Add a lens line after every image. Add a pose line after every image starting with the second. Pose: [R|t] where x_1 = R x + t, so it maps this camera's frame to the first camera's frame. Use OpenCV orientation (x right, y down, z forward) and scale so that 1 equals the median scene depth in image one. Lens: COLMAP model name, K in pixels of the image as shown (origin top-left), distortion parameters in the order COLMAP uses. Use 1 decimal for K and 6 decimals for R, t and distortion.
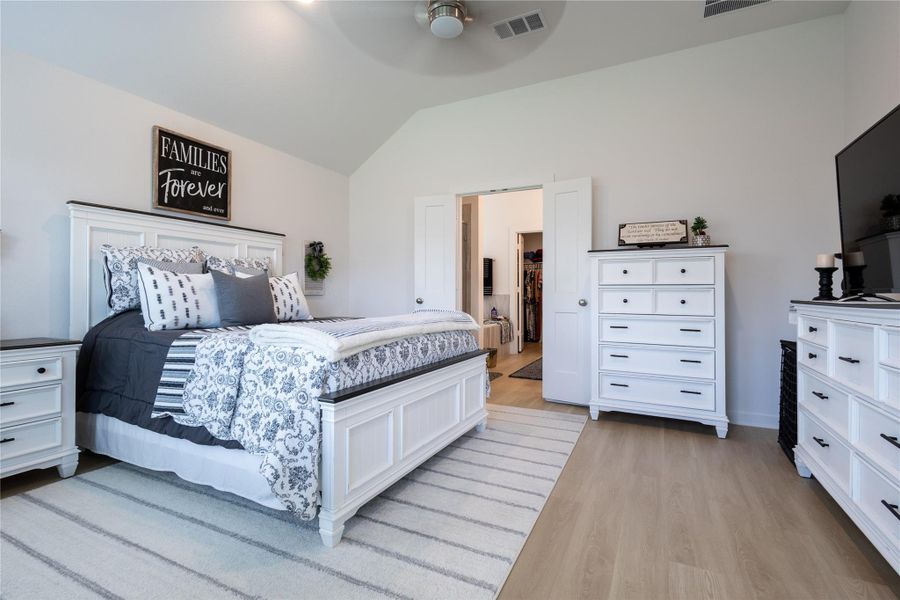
lens RADIAL K [[411.4, 0, 445.7], [0, 411.4, 292.8], [0, 0, 1]] dist [0.008455, -0.001009]
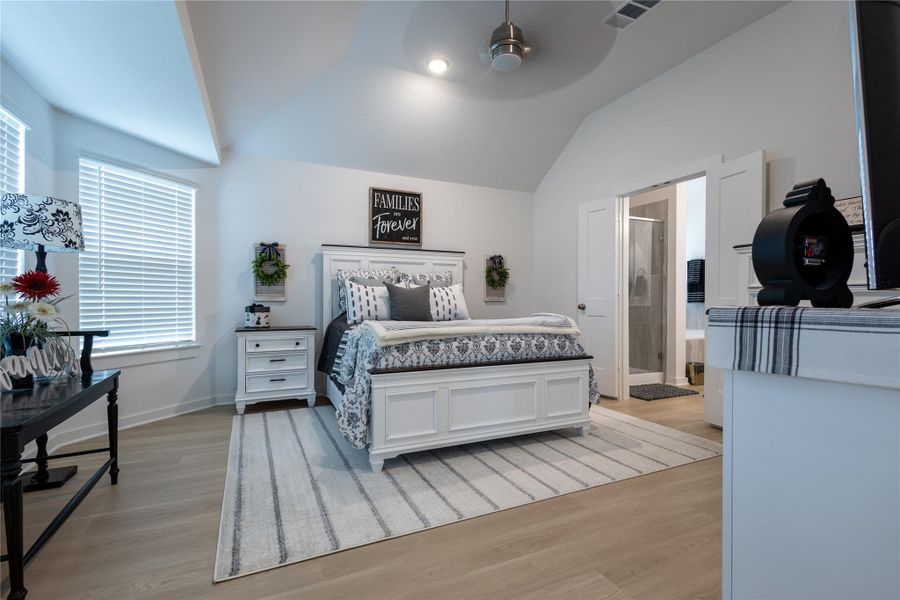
lens RADIAL K [[411.4, 0, 455.4], [0, 411.4, 304.5], [0, 0, 1]] dist [0.008455, -0.001009]
pose [[0.792633, 0.003309, -0.609689, 0.516696], [0.004181, 0.999932, 0.010862, 0.002883], [0.609684, -0.011159, 0.792566, 0.014453]]
